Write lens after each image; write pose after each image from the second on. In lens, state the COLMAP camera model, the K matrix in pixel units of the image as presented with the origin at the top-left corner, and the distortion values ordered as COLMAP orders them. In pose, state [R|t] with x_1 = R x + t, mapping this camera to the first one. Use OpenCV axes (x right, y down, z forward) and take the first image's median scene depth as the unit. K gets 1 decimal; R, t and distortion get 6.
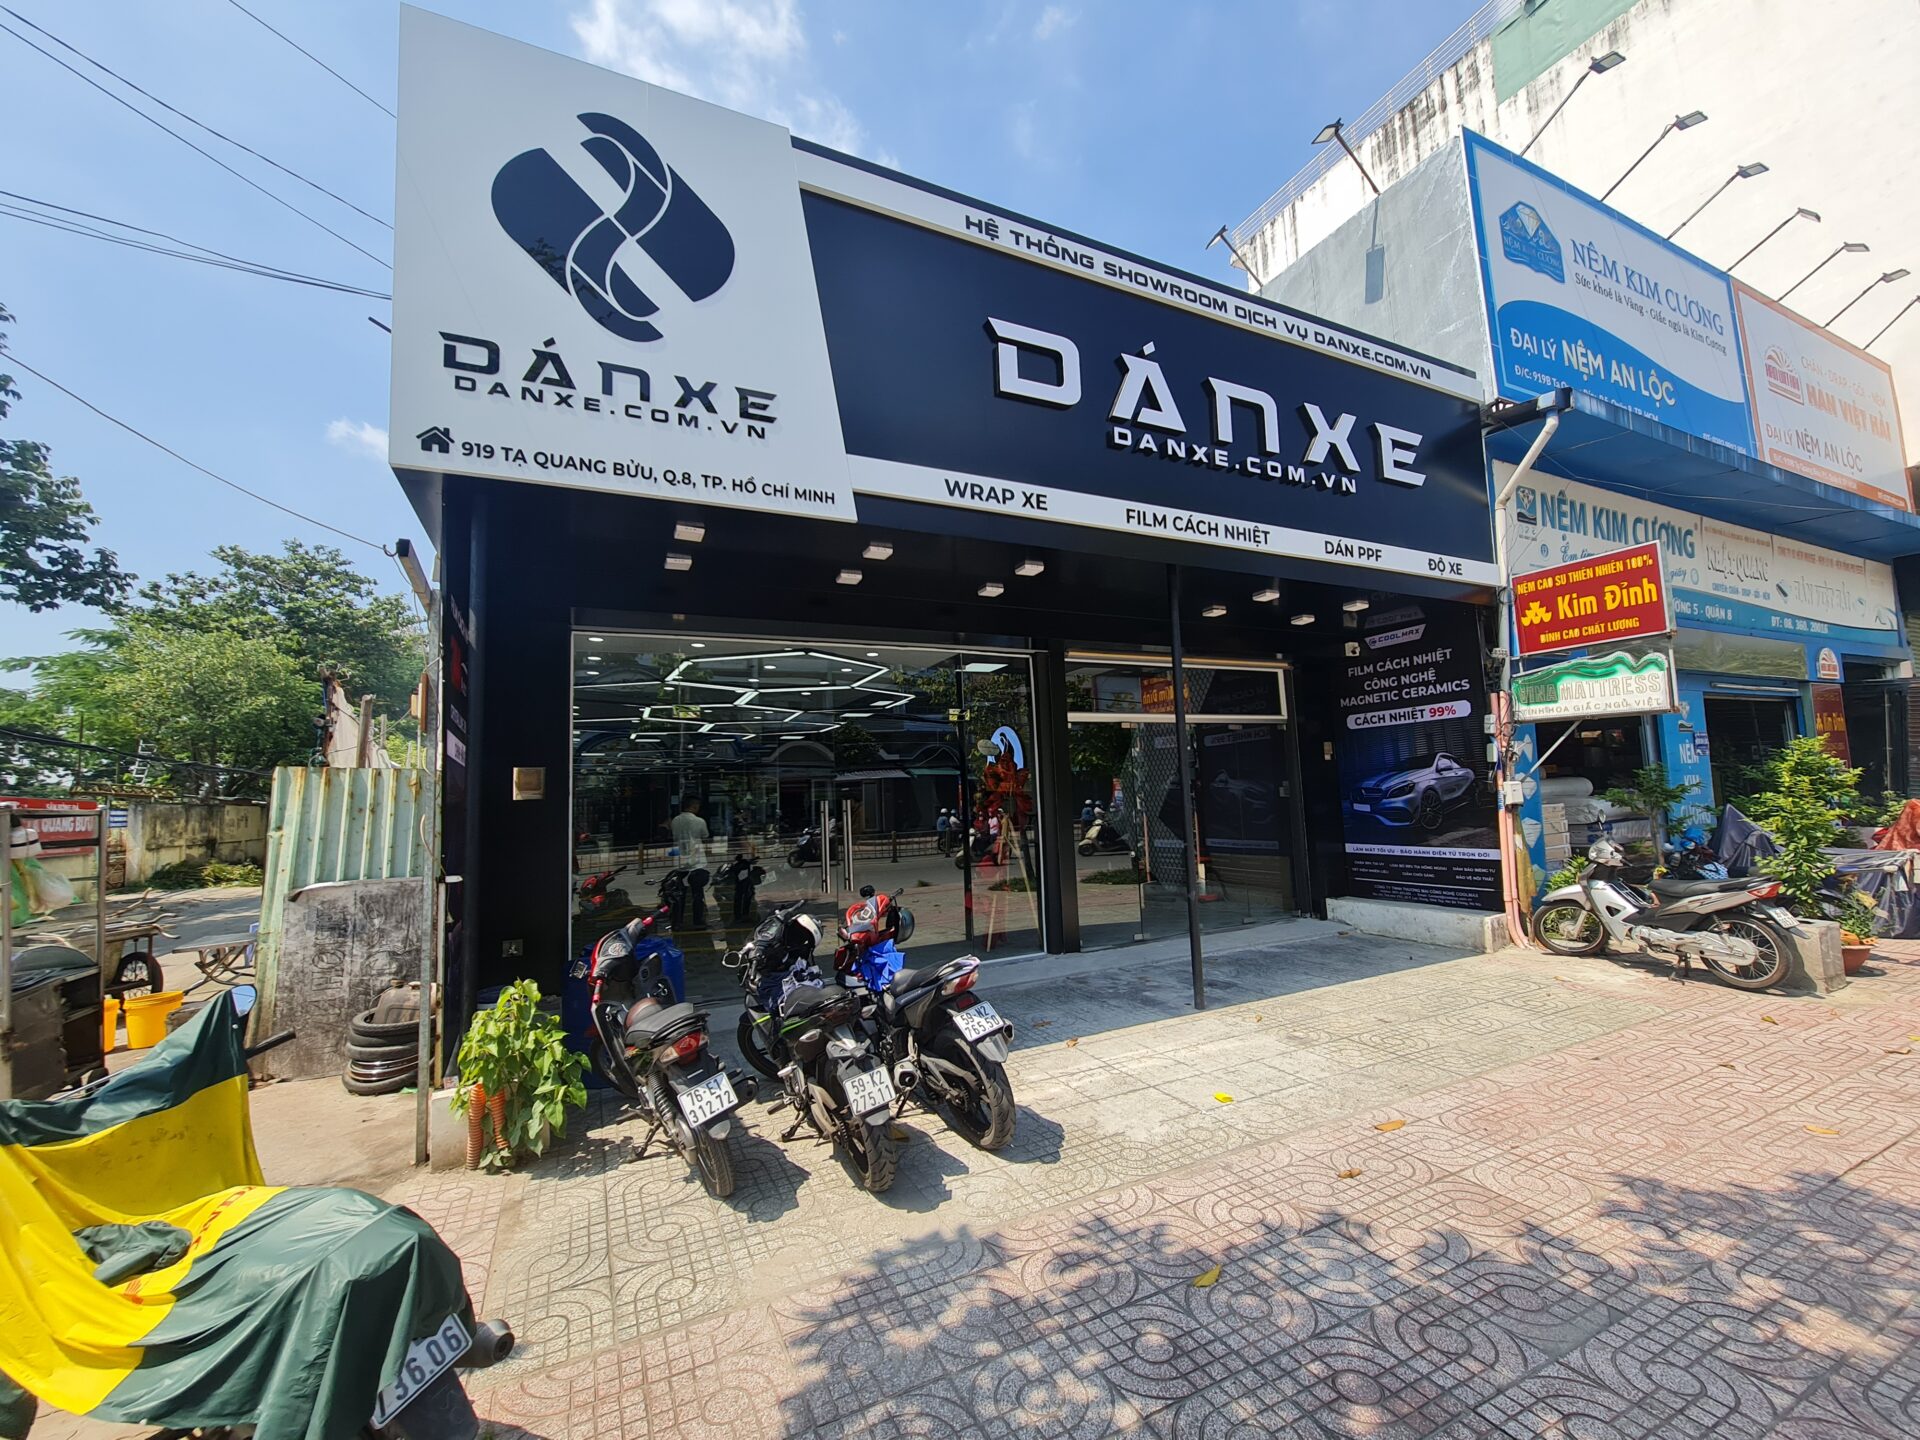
lens RADIAL K [[778.8, 0, 968.3], [0, 778.8, 722.1], [0, 0, 1]] dist [-0.001405, 0.000292]
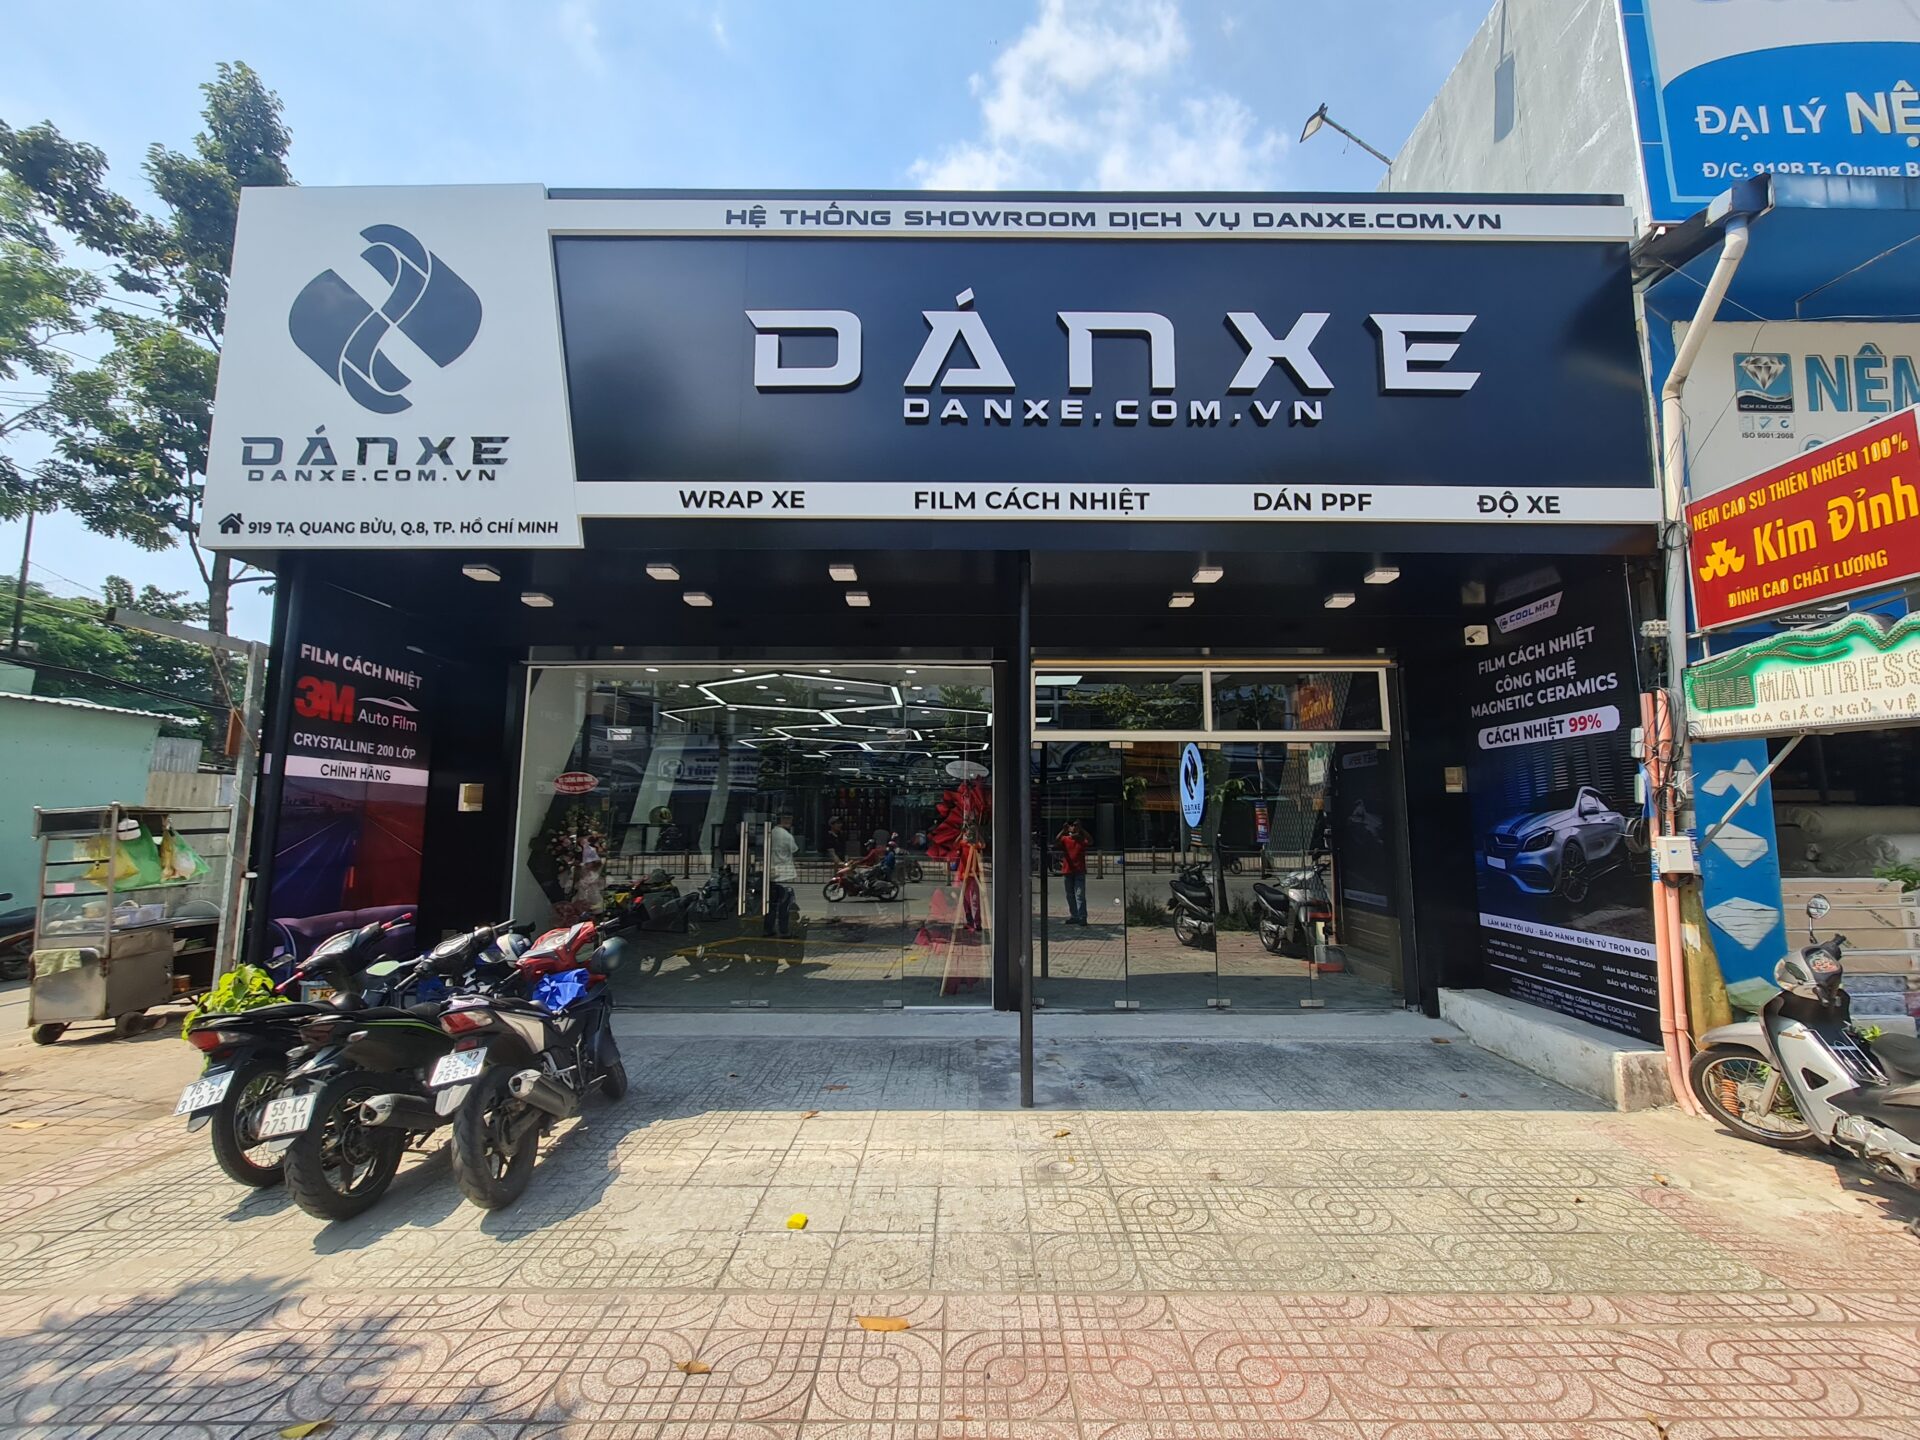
lens RADIAL K [[785.1, 0, 962.2], [0, 785.1, 723.4], [0, 0, 1]] dist [-0.007438, 0.004437]
pose [[0.897271, -0.013981, -0.441258, 0.546600], [0.006152, 0.999797, -0.019167, -0.005320], [0.441437, 0.014483, 0.897175, 0.230011]]
